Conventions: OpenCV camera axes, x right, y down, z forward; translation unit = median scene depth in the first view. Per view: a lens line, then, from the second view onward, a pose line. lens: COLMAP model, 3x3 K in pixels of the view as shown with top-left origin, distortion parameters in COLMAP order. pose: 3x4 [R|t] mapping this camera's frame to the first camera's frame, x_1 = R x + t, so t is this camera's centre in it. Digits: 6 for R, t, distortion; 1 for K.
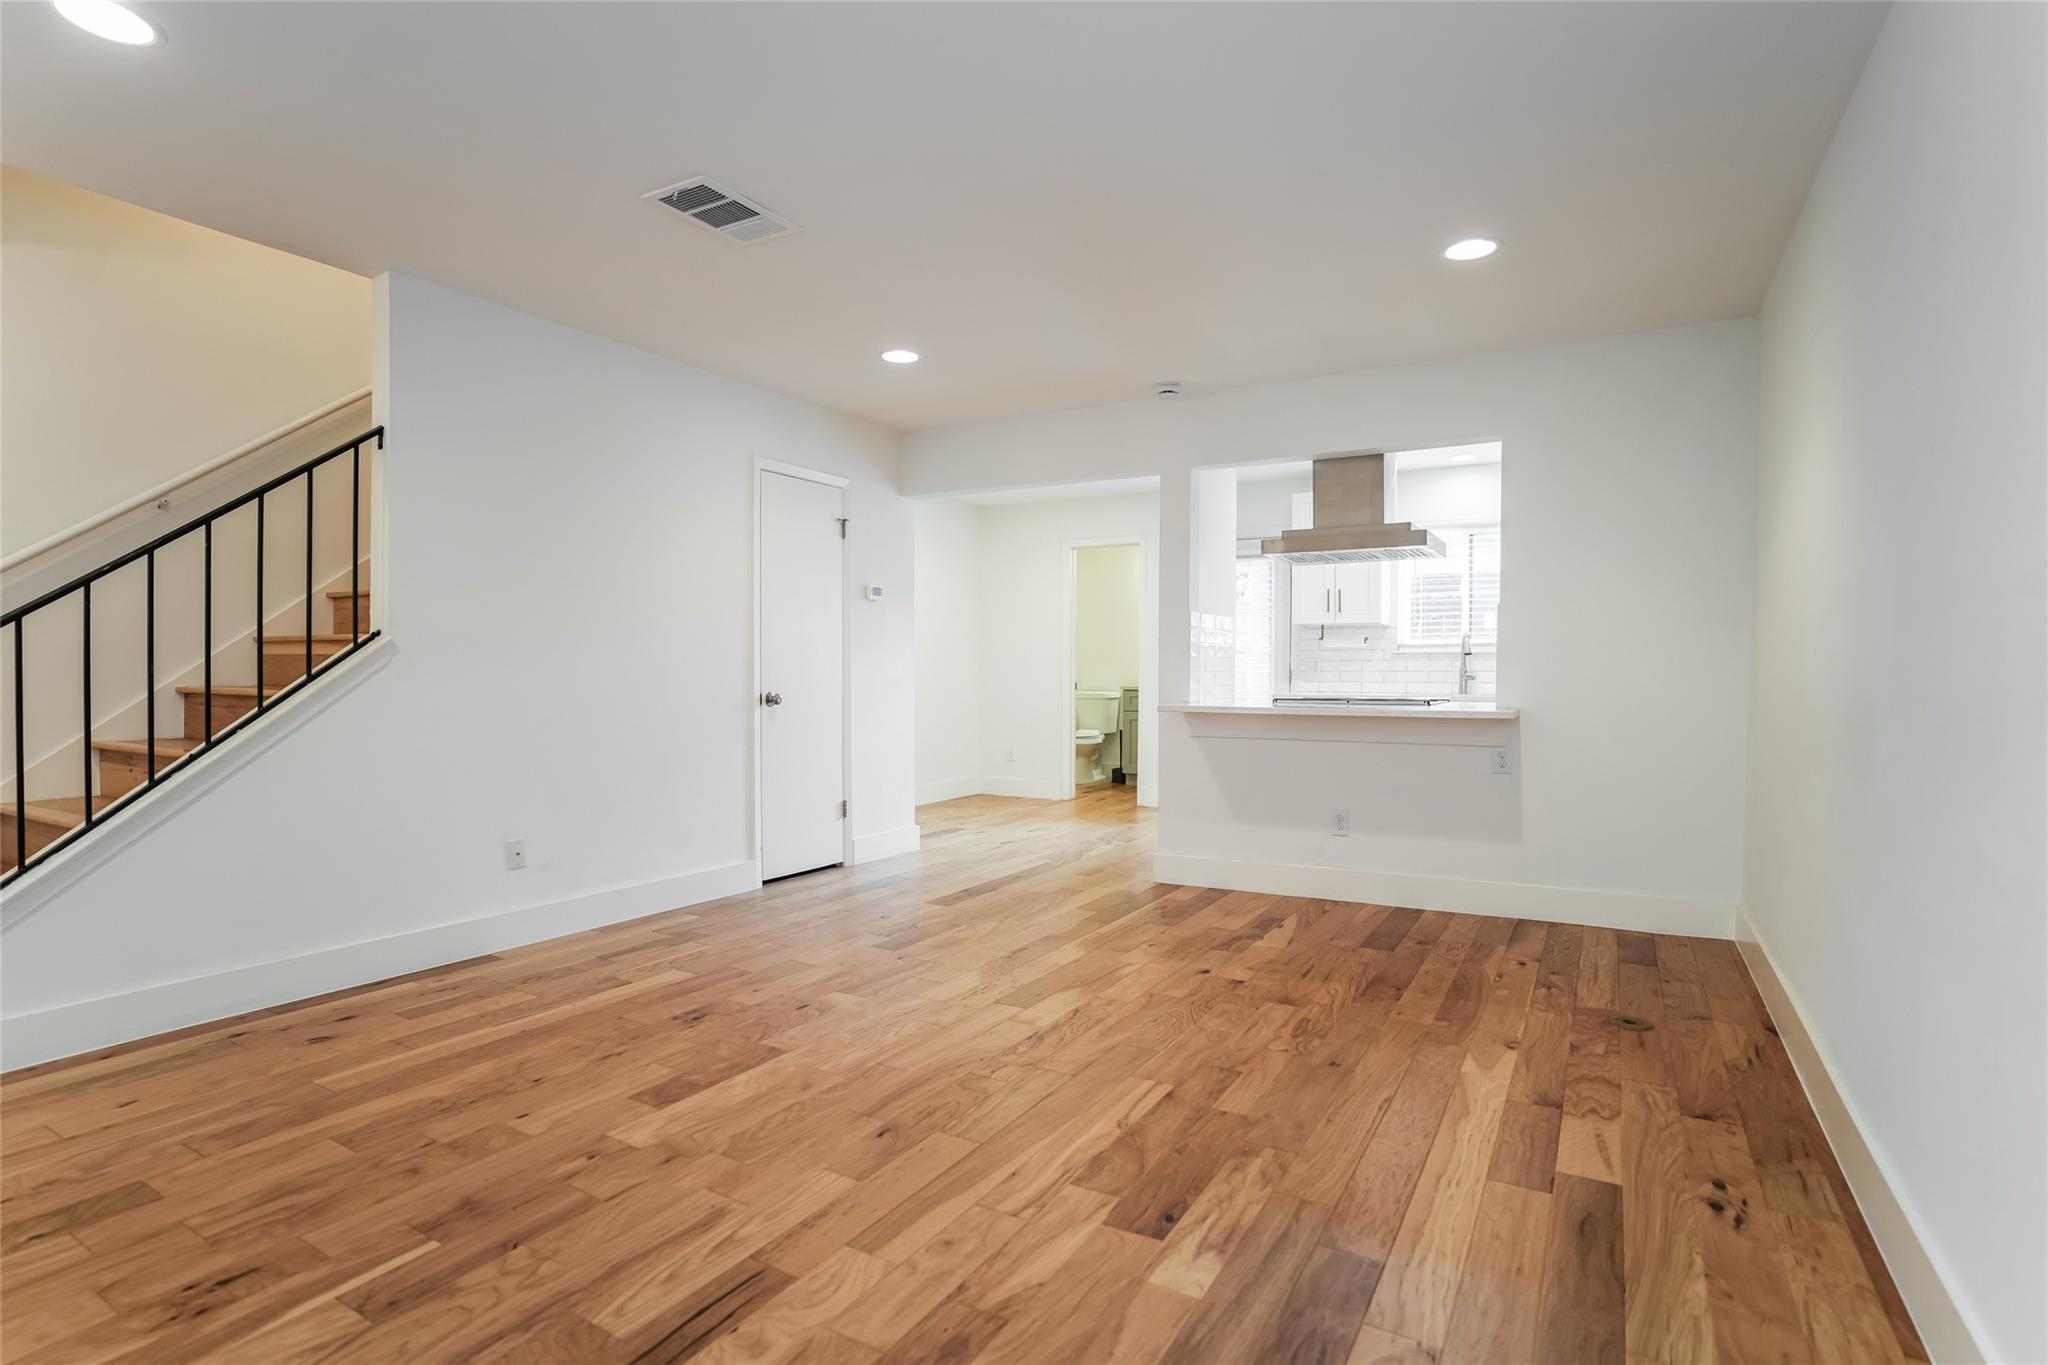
lens RADIAL K [[1016.4, 0, 1024.0], [0, 1016.4, 682.5], [0, 0, 1]] dist [-0.075850, 0.032045]
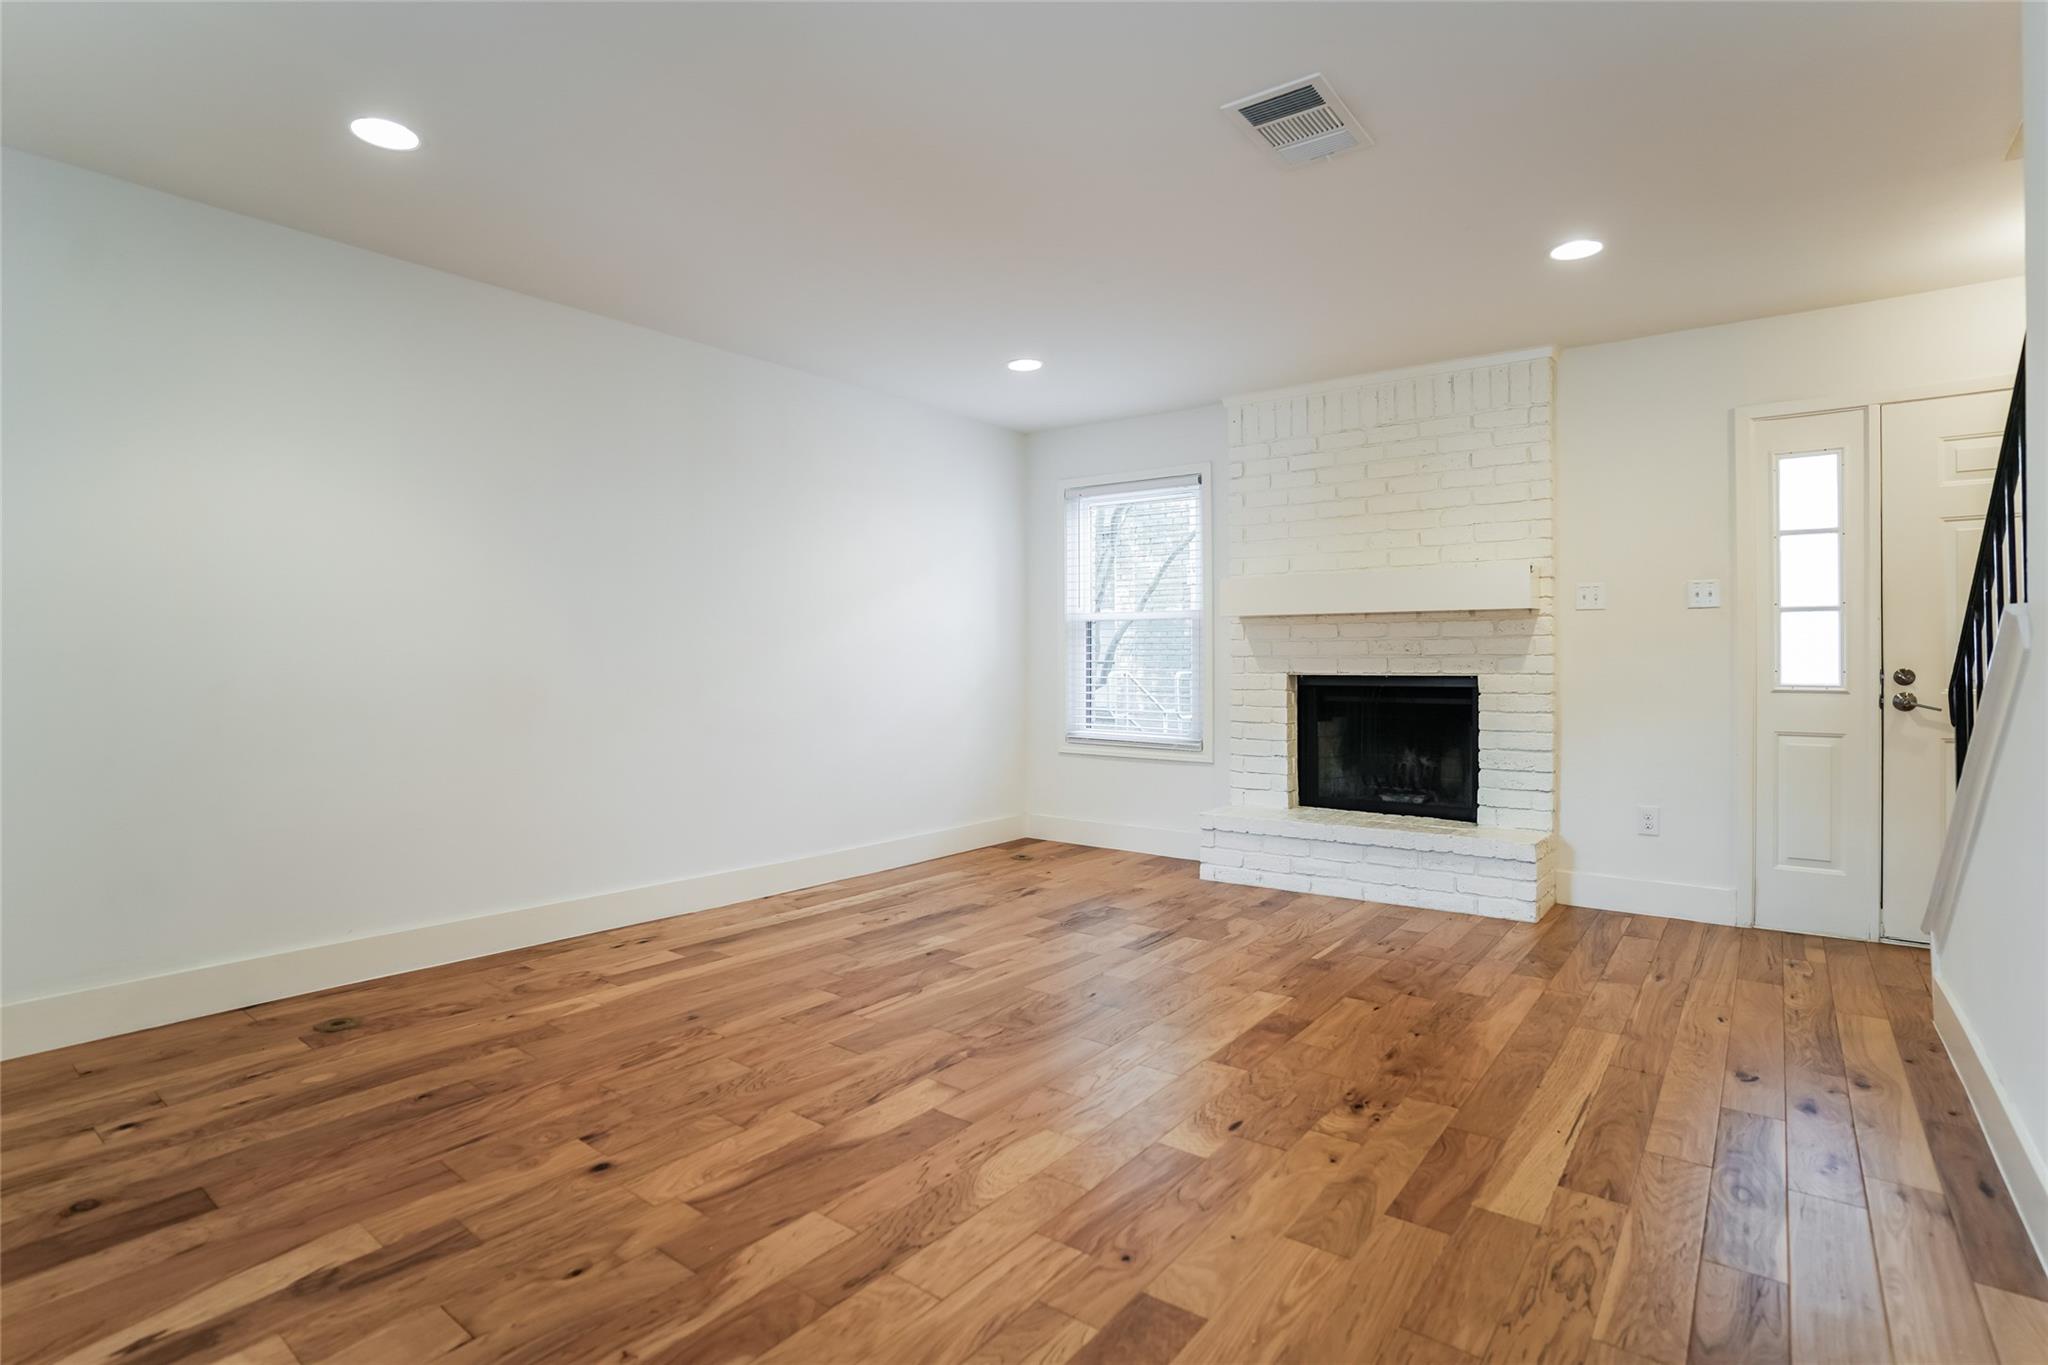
lens RADIAL K [[1016.4, 0, 1024.0], [0, 1016.4, 682.5], [0, 0, 1]] dist [-0.075850, 0.032045]
pose [[-0.993222, -0.003781, 0.116171, -0.173510], [0.000674, 0.999266, 0.038290, -0.027897], [-0.116231, 0.038109, -0.992491, 1.978854]]
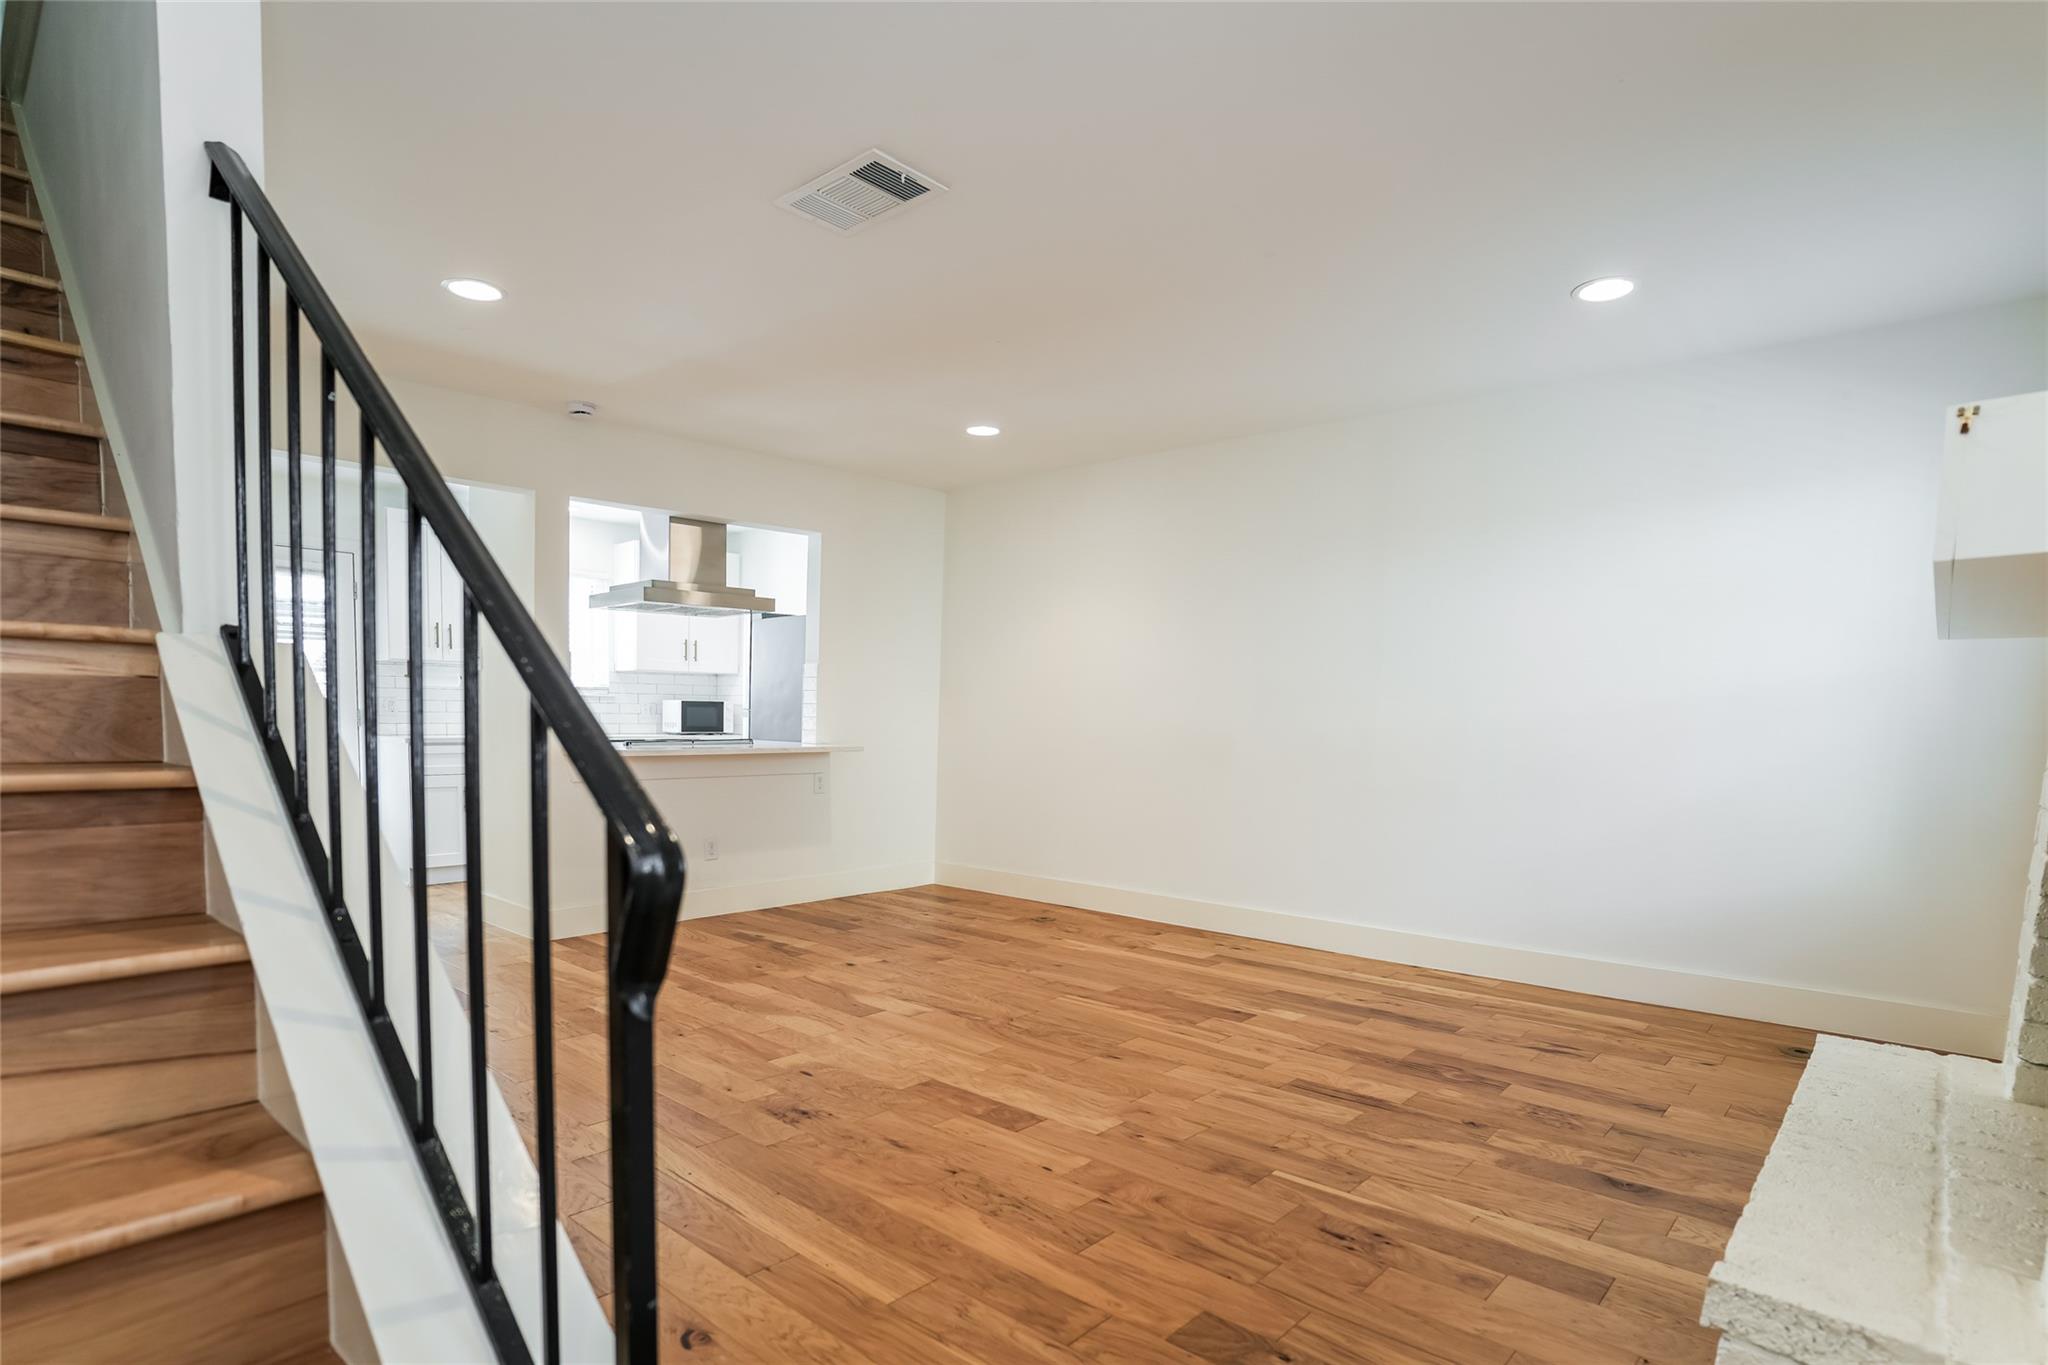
lens RADIAL K [[1064.8, 0, 1046.2], [0, 1064.8, 784.5], [0, 0, 1]] dist [-0.083767, 0.000201]
pose [[0.184123, -0.059847, 0.981079, -1.295443], [-0.001972, 0.998120, 0.061257, -0.008498], [-0.982901, -0.013213, 0.183659, 0.692766]]
